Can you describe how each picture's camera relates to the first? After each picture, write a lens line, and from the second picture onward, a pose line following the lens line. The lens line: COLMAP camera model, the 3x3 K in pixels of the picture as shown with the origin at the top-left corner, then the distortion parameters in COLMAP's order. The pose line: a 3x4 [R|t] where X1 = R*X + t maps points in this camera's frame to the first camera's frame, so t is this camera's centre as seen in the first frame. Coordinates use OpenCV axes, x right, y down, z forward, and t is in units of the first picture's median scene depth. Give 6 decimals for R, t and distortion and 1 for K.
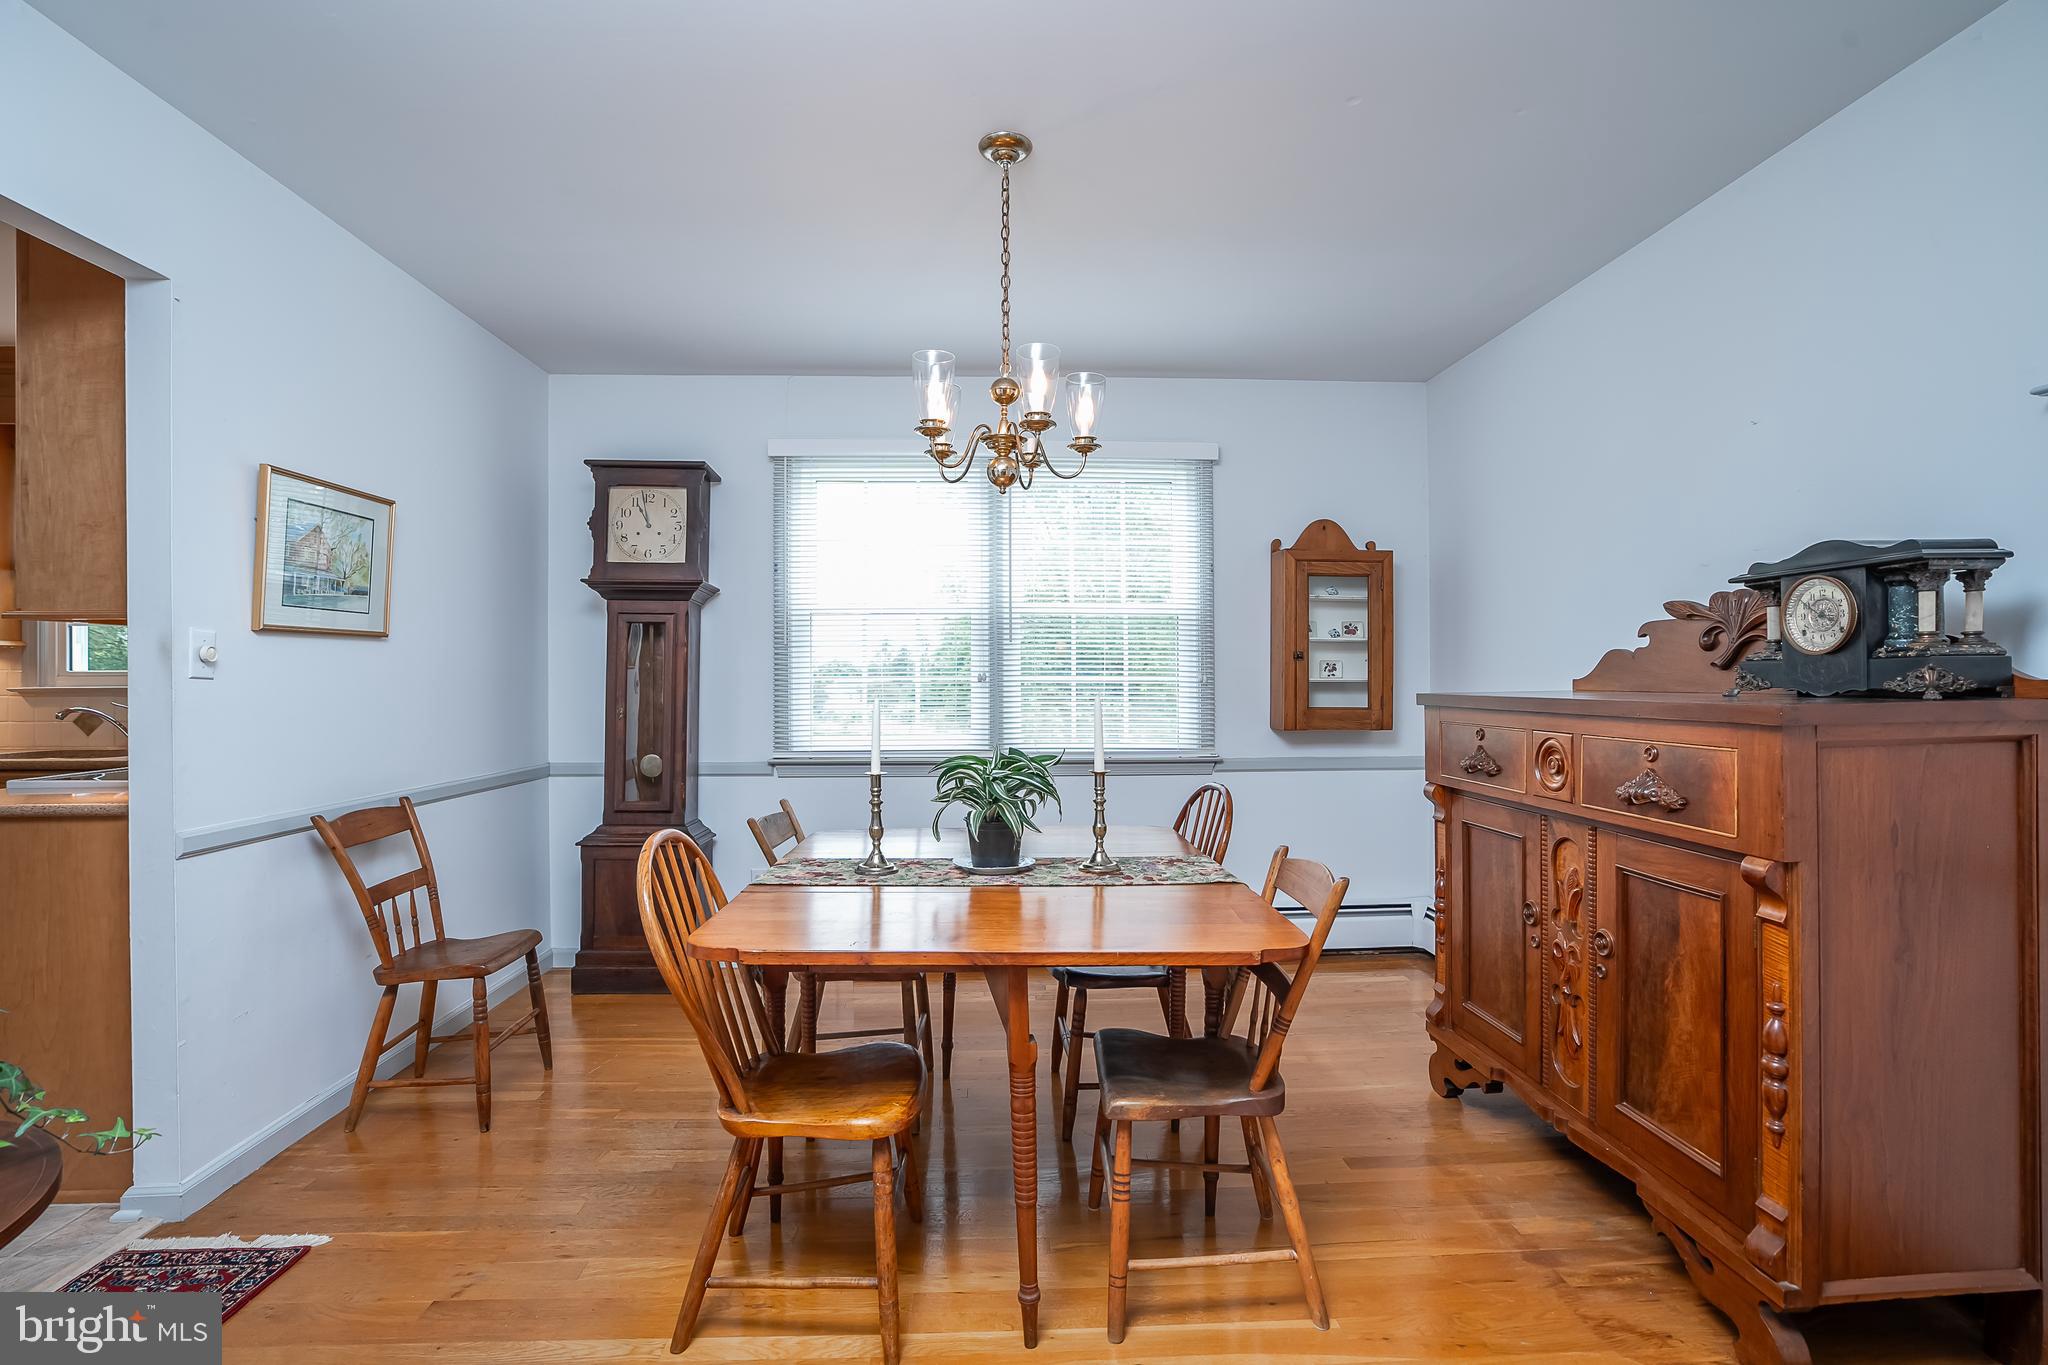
lens RADIAL K [[963.6, 0, 1027.0], [0, 963.6, 684.4], [0, 0, 1]] dist [-0.039748, 0.006194]
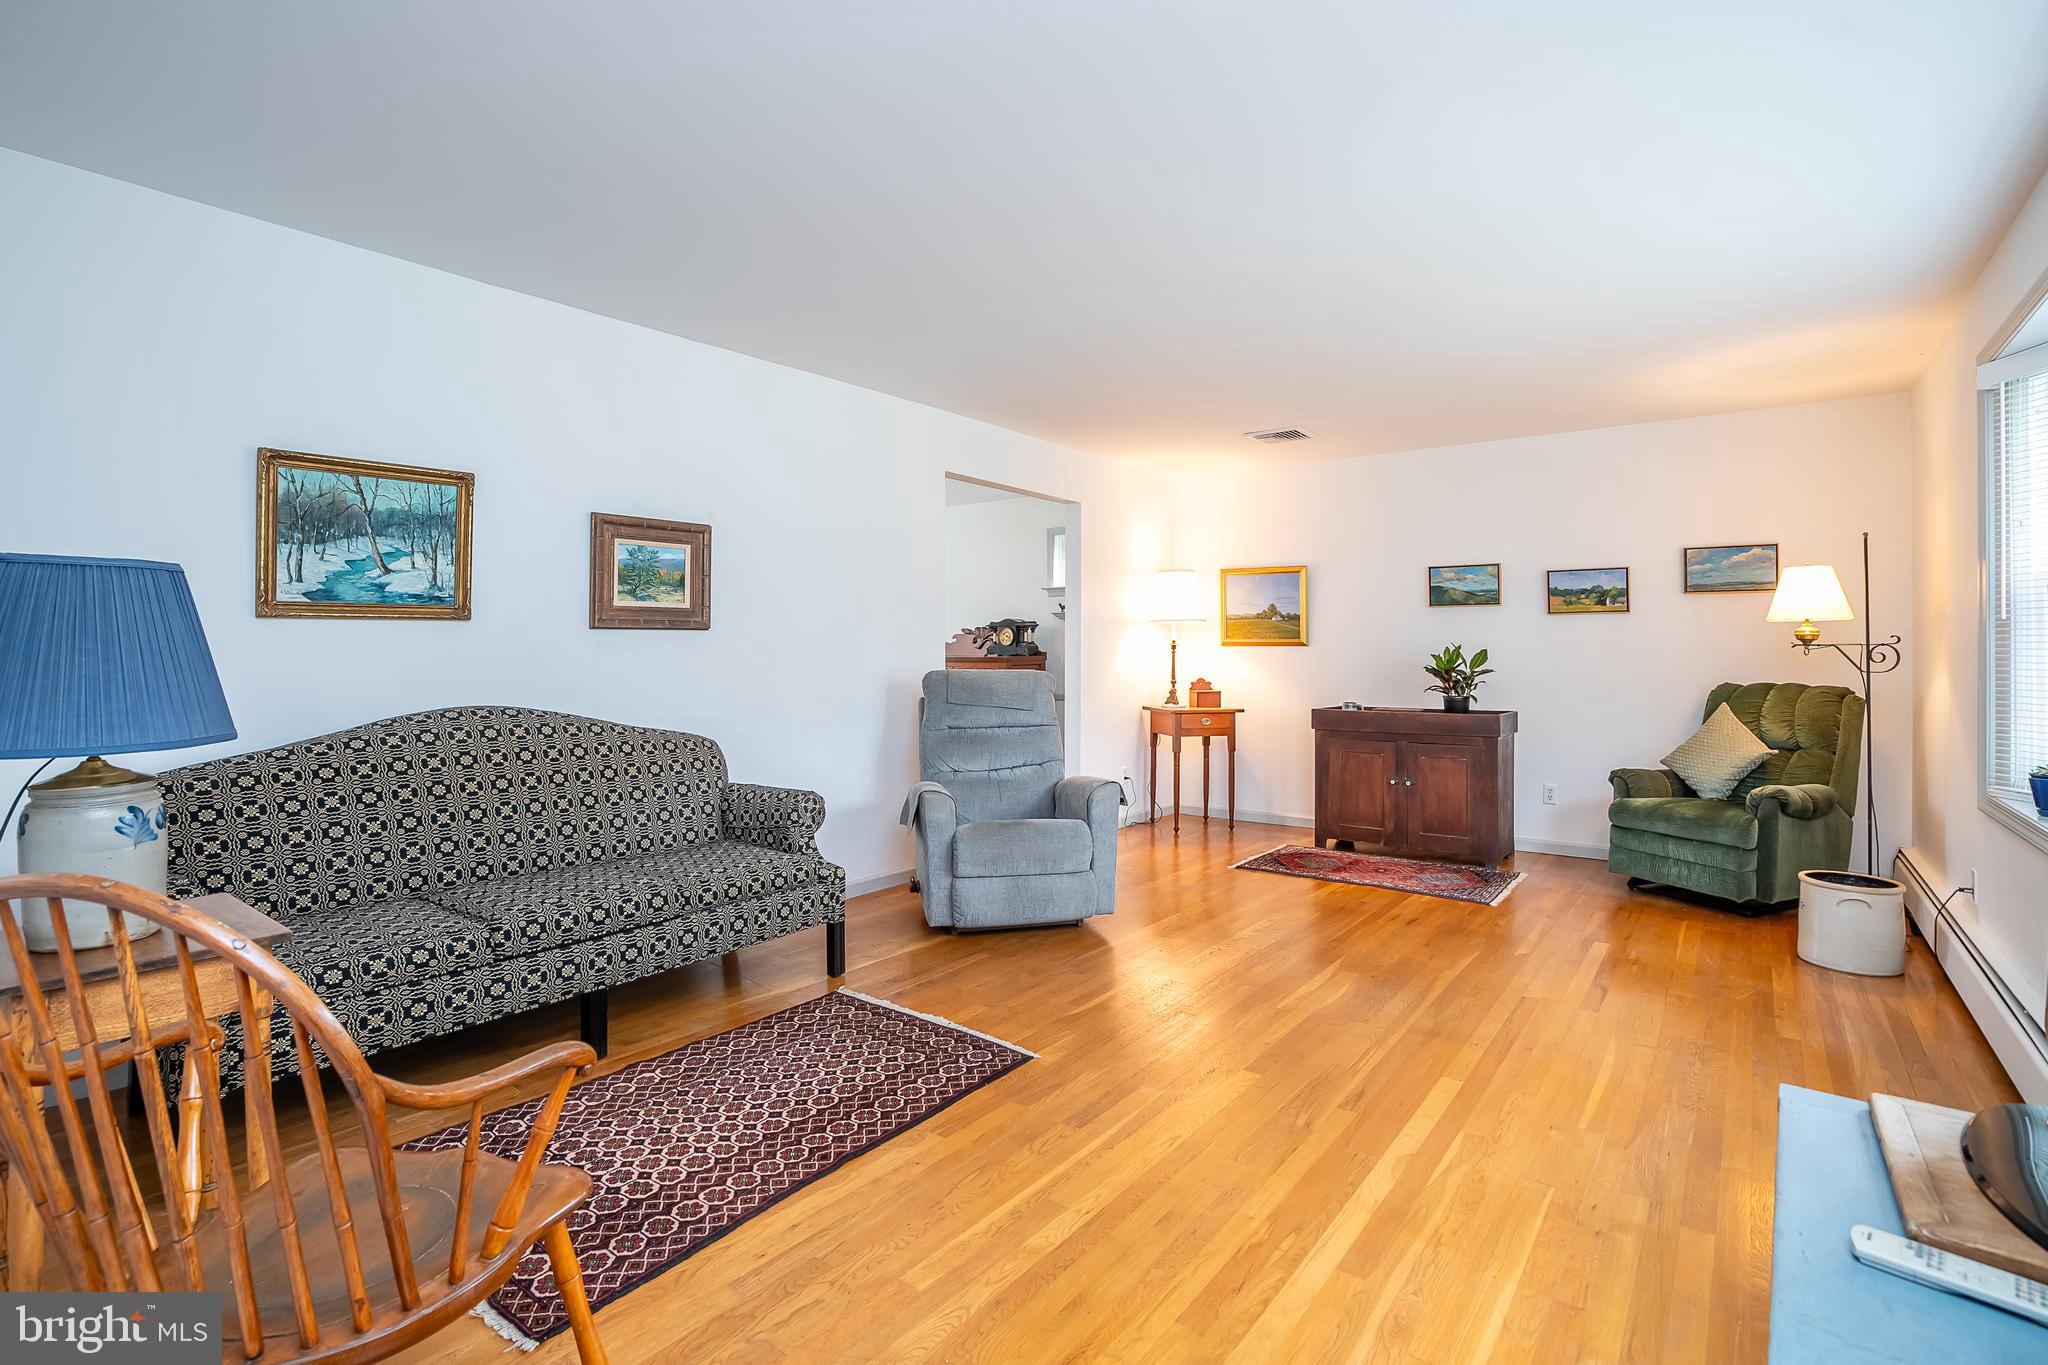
lens RADIAL K [[963.6, 0, 1021.0], [0, 963.6, 668.4], [0, 0, 1]] dist [-0.039748, 0.006194]
pose [[0.647168, -0.002463, 0.762343, -2.460393], [-0.007064, 0.999932, 0.009227, 0.030453], [-0.762314, -0.011357, 0.647107, -1.891042]]
